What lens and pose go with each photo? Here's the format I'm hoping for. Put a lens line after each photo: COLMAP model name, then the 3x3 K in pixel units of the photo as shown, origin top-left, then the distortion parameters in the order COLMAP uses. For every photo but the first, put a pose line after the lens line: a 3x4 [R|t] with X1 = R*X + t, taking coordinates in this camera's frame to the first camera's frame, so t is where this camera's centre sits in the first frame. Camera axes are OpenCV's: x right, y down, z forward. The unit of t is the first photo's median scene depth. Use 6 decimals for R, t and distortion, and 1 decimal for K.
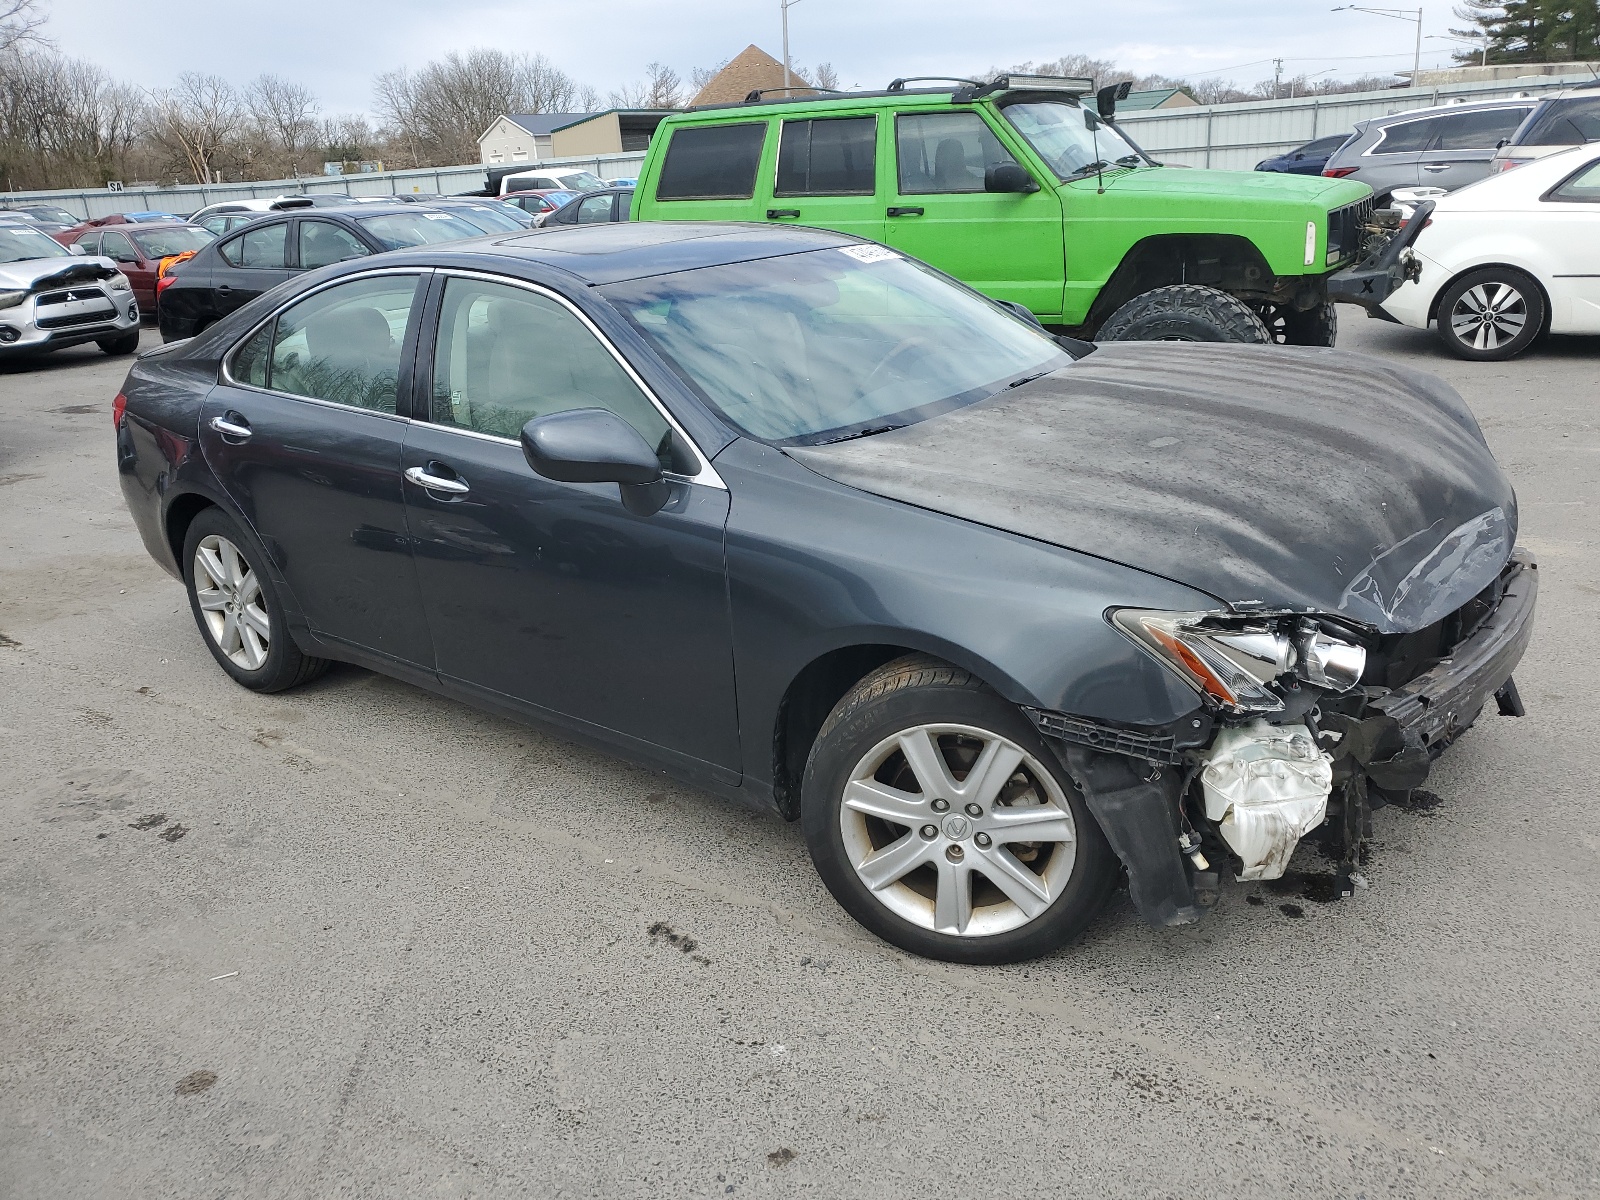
lens RADIAL K [[1210.3, 0, 800.0], [0, 1210.3, 600.0], [0, 0, 1]] dist [0.002220, 0.001076]
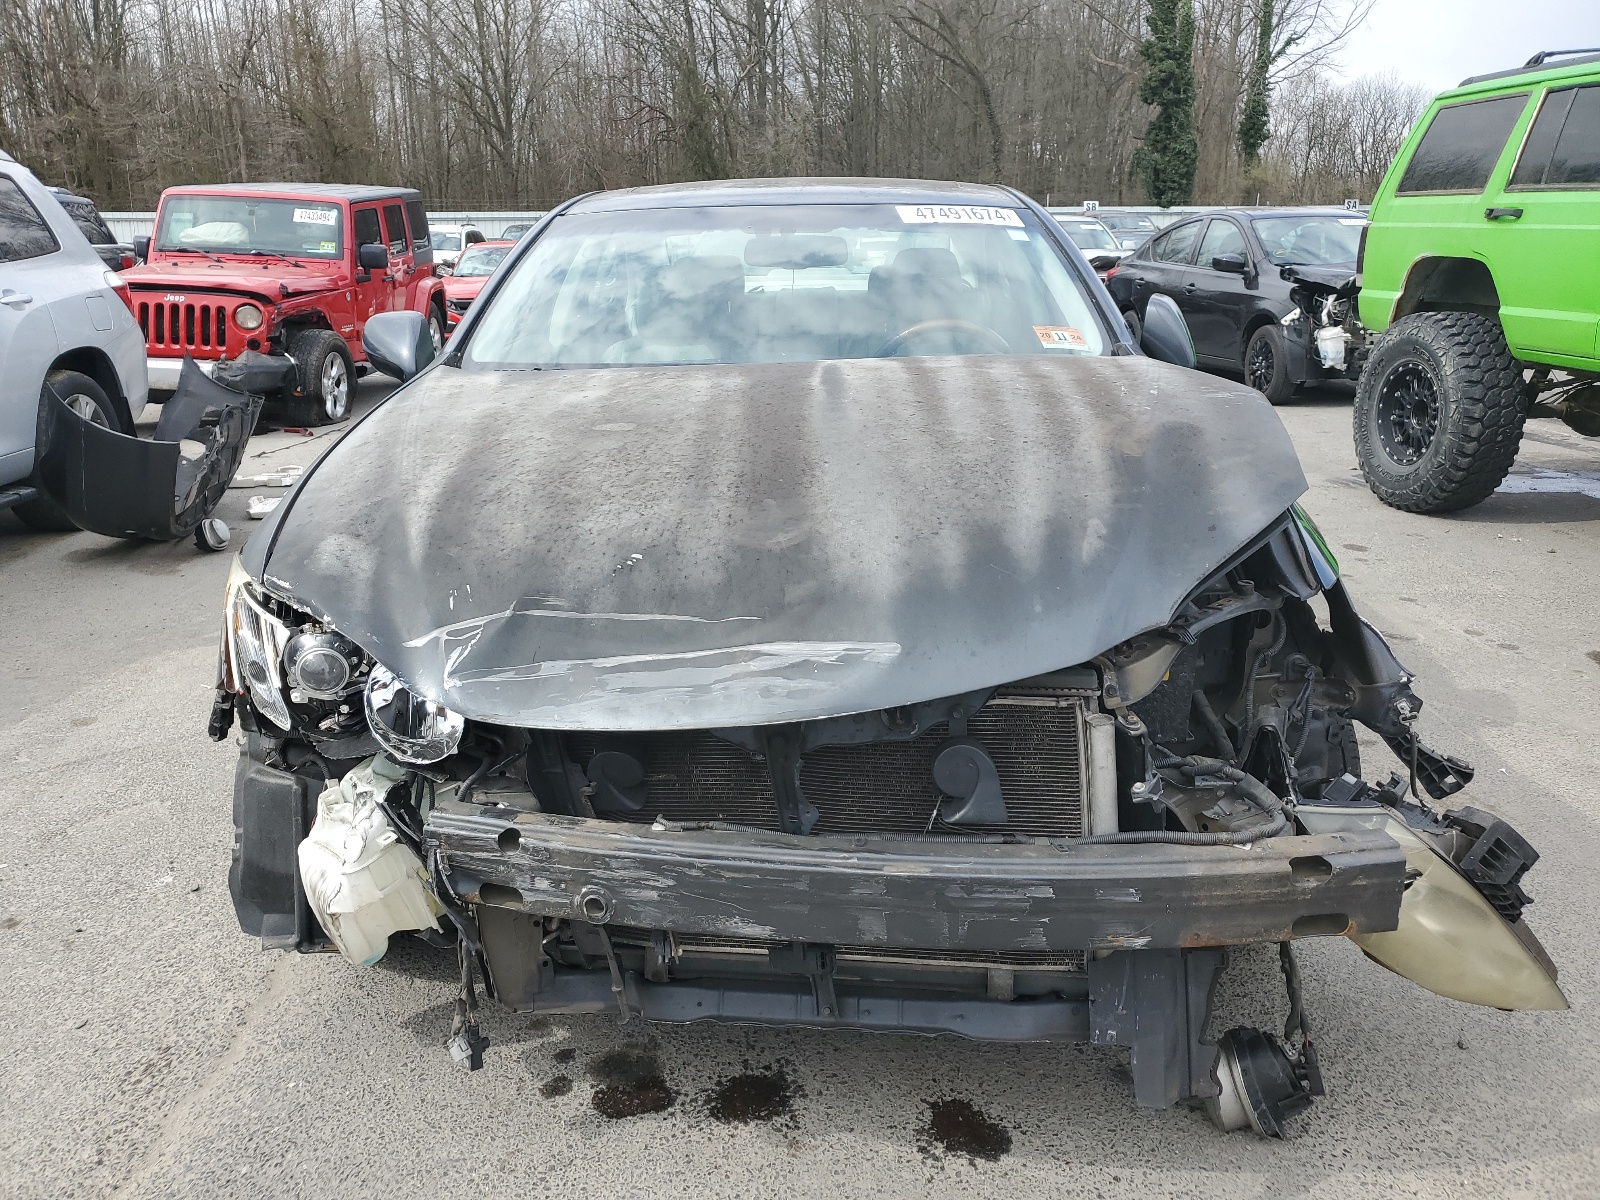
lens RADIAL K [[1207.6, 0, 786.4], [0, 1207.6, 601.5], [0, 0, 1]] dist [0.081528, -0.096543]
pose [[0.602663, 0.281211, -0.746805, 1.044916], [-0.293838, 0.948298, 0.119960, -0.160126], [0.741927, 0.147144, 0.654135, 0.637712]]
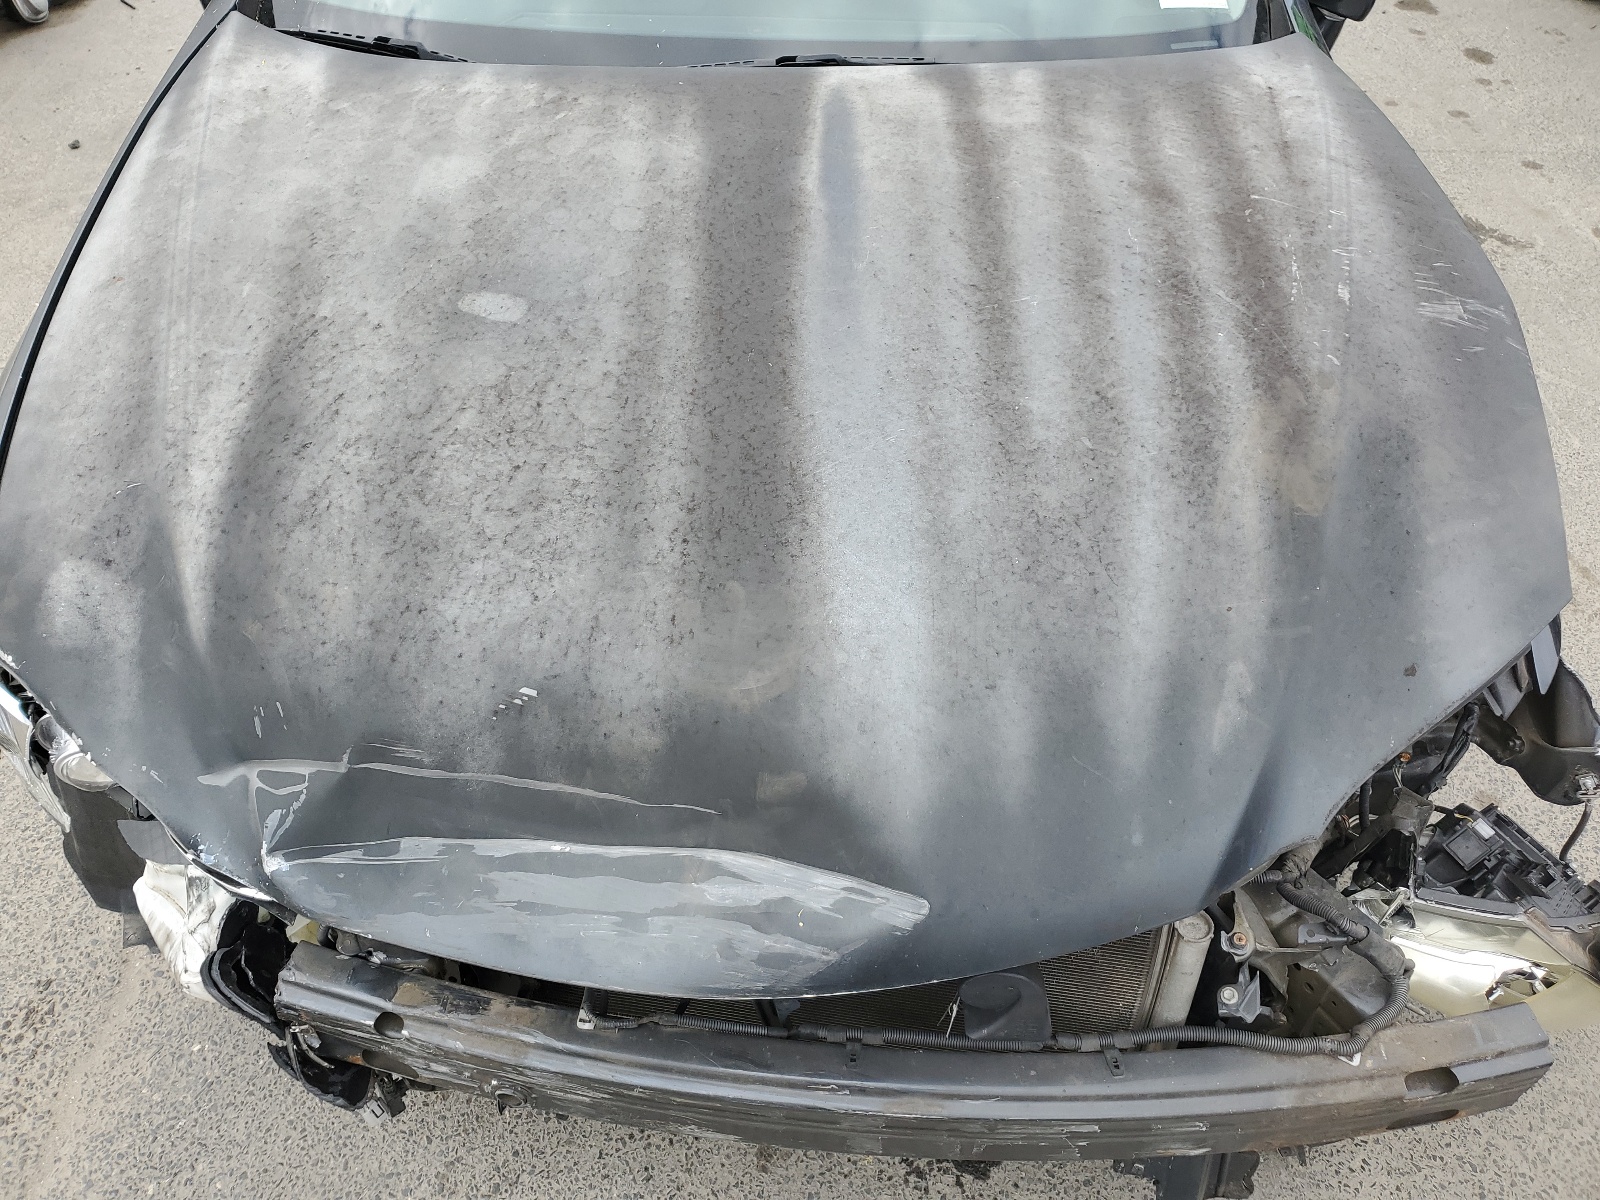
lens RADIAL K [[1239.3, 0, 801.3], [0, 1239.3, 565.4], [0, 0, 1]] dist [0.008004, 0.001734]
pose [[0.612512, 0.608989, -0.503945, 0.743568], [-0.318564, 0.773645, 0.547714, -0.390188], [0.723427, -0.174943, 0.667869, 0.792157]]
